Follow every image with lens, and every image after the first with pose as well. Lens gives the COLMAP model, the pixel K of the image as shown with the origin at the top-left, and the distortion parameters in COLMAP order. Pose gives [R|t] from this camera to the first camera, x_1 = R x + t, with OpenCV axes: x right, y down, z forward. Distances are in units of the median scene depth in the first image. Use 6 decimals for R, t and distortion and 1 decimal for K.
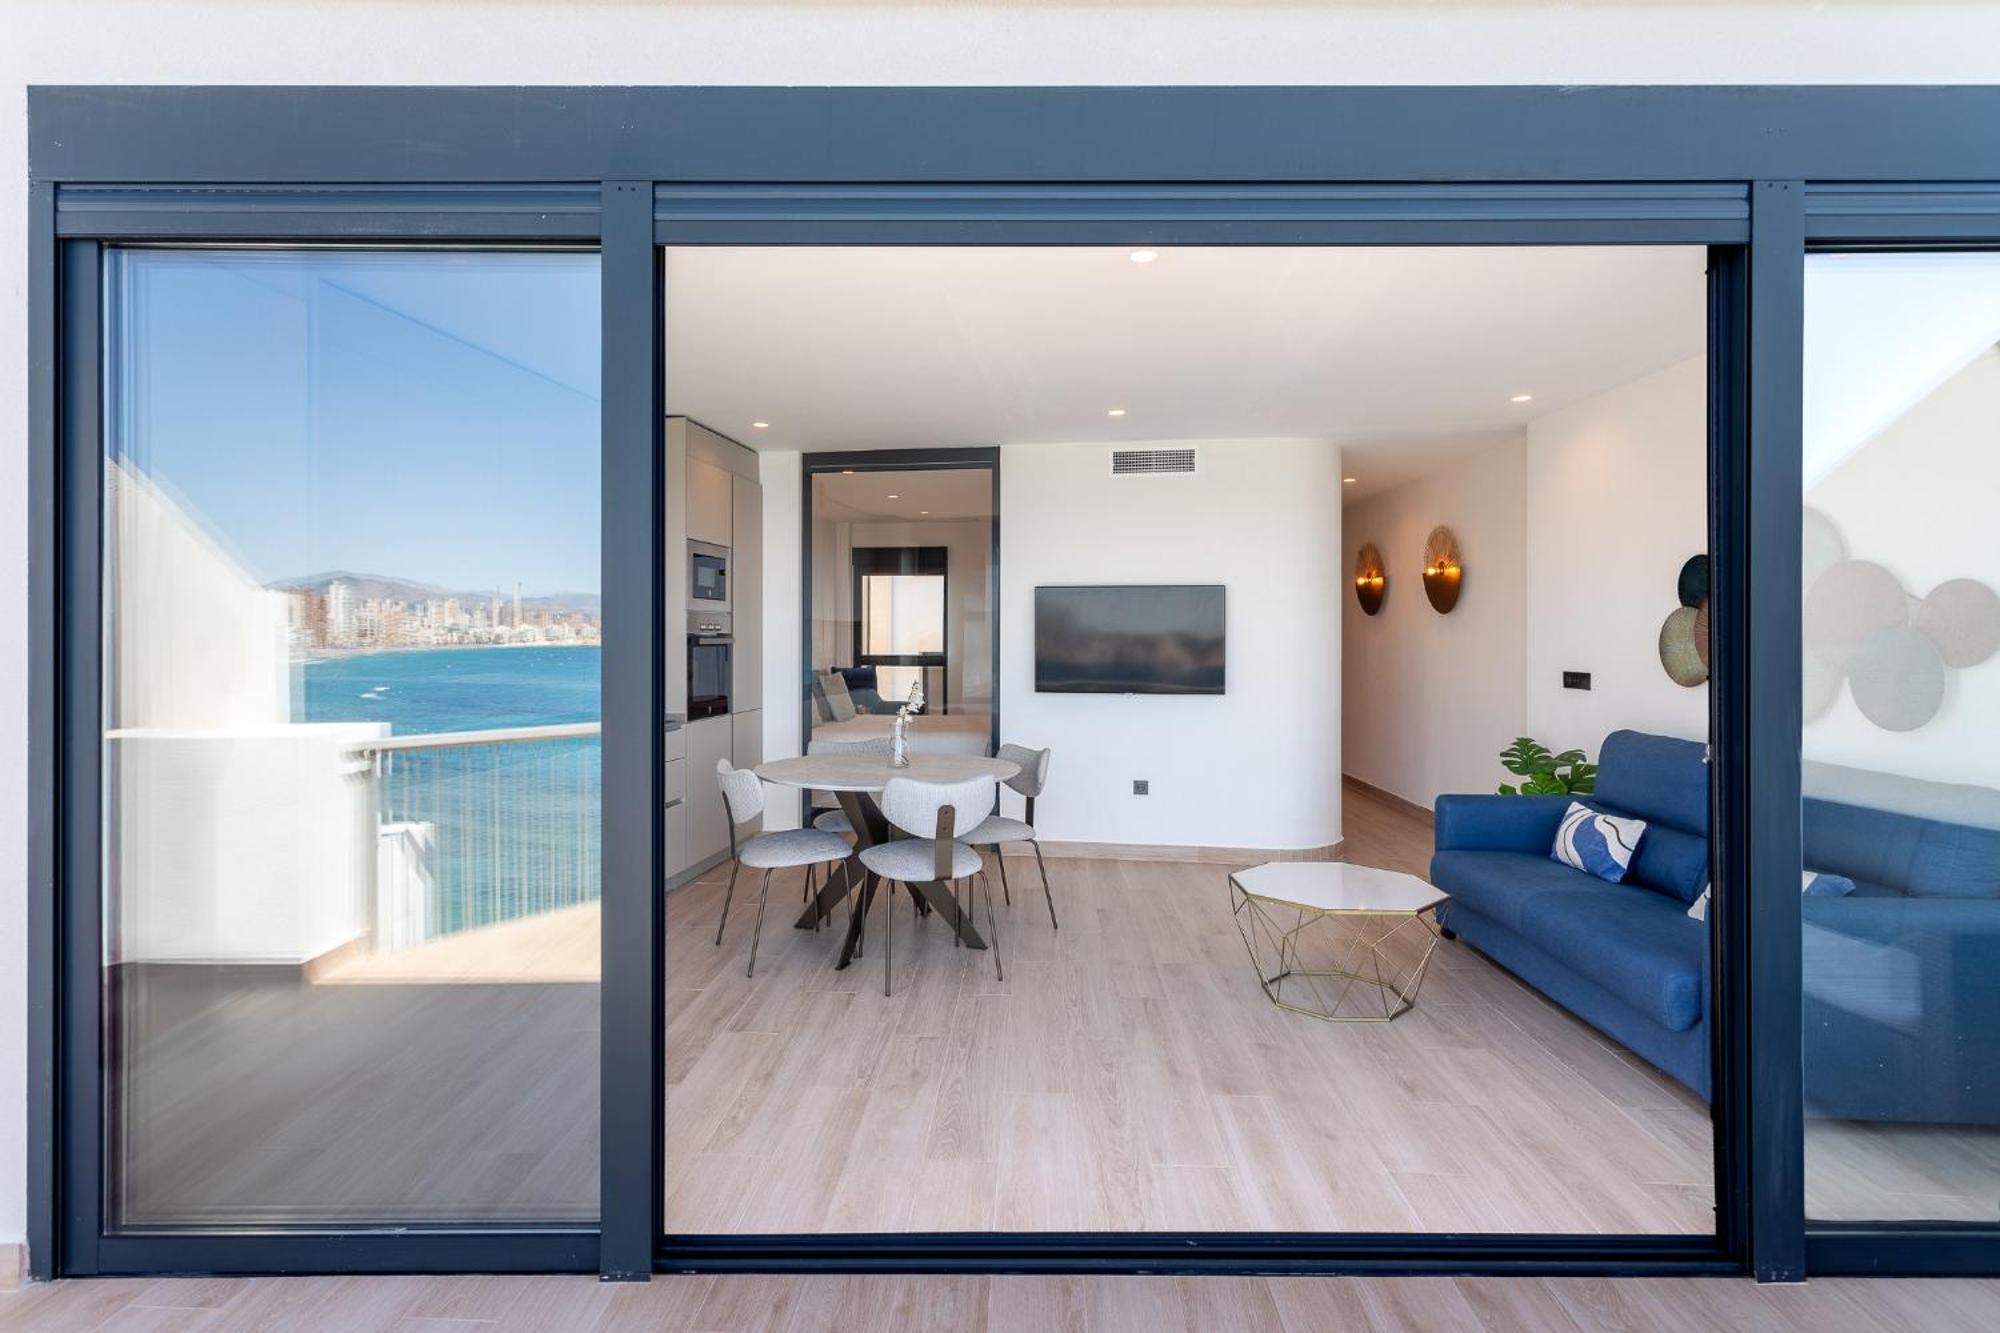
lens RADIAL K [[1038.3, 0, 1002.0], [0, 1038.3, 649.7], [0, 0, 1]] dist [0.011773, 0.000191]
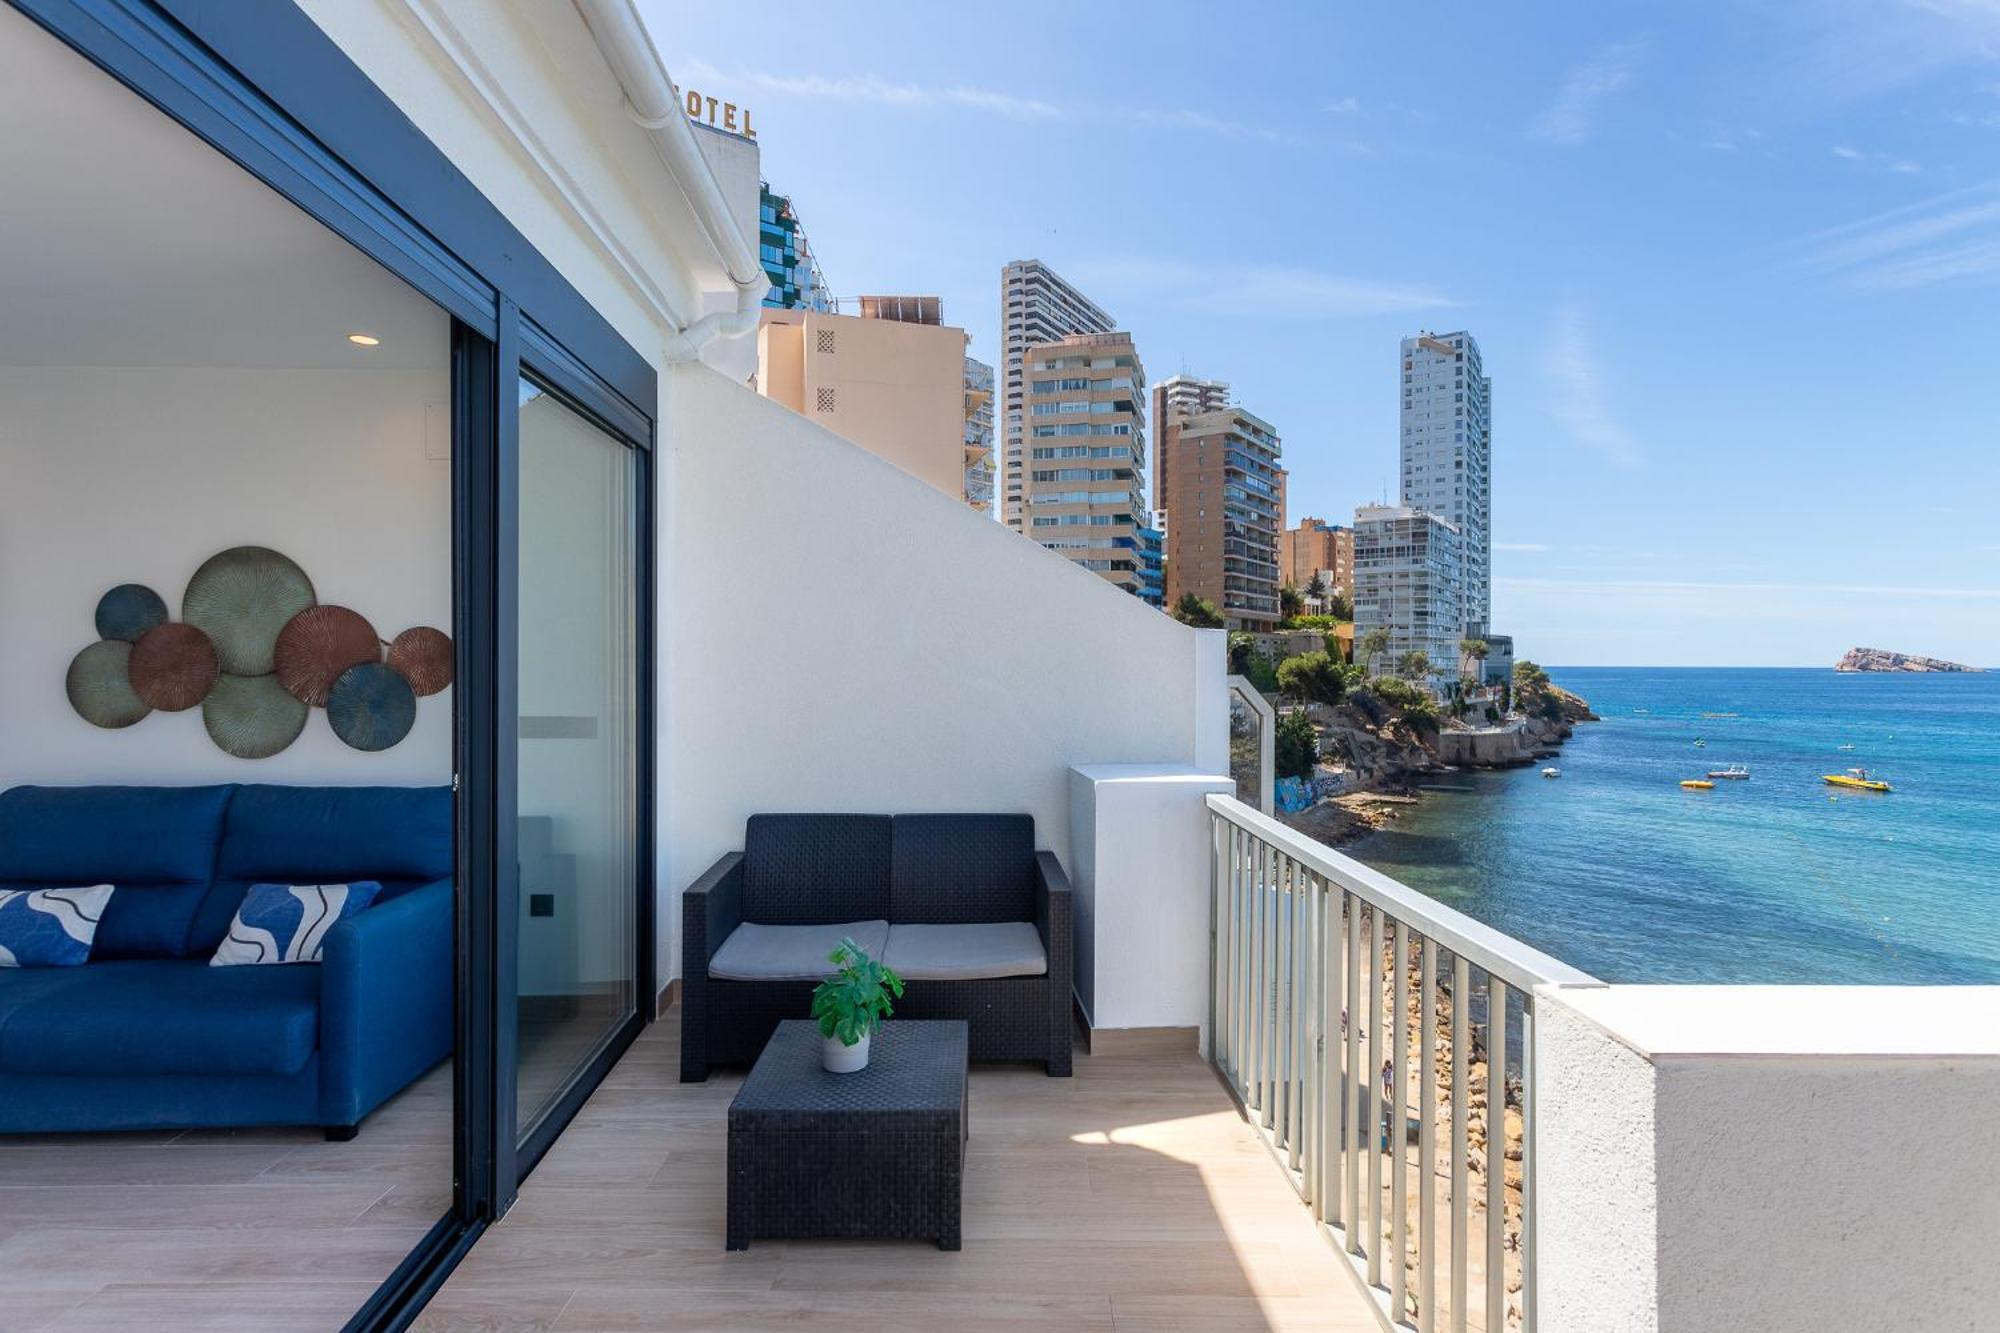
lens RADIAL K [[1006.4, 0, 932.2], [0, 1006.4, 676.3], [0, 0, 1]] dist [0.000591, 0.000652]
pose [[-0.103115, -0.013123, 0.994583, -0.295225], [0.006719, 0.999881, 0.013890, -0.016991], [-0.994647, 0.008115, -0.103015, 0.402905]]
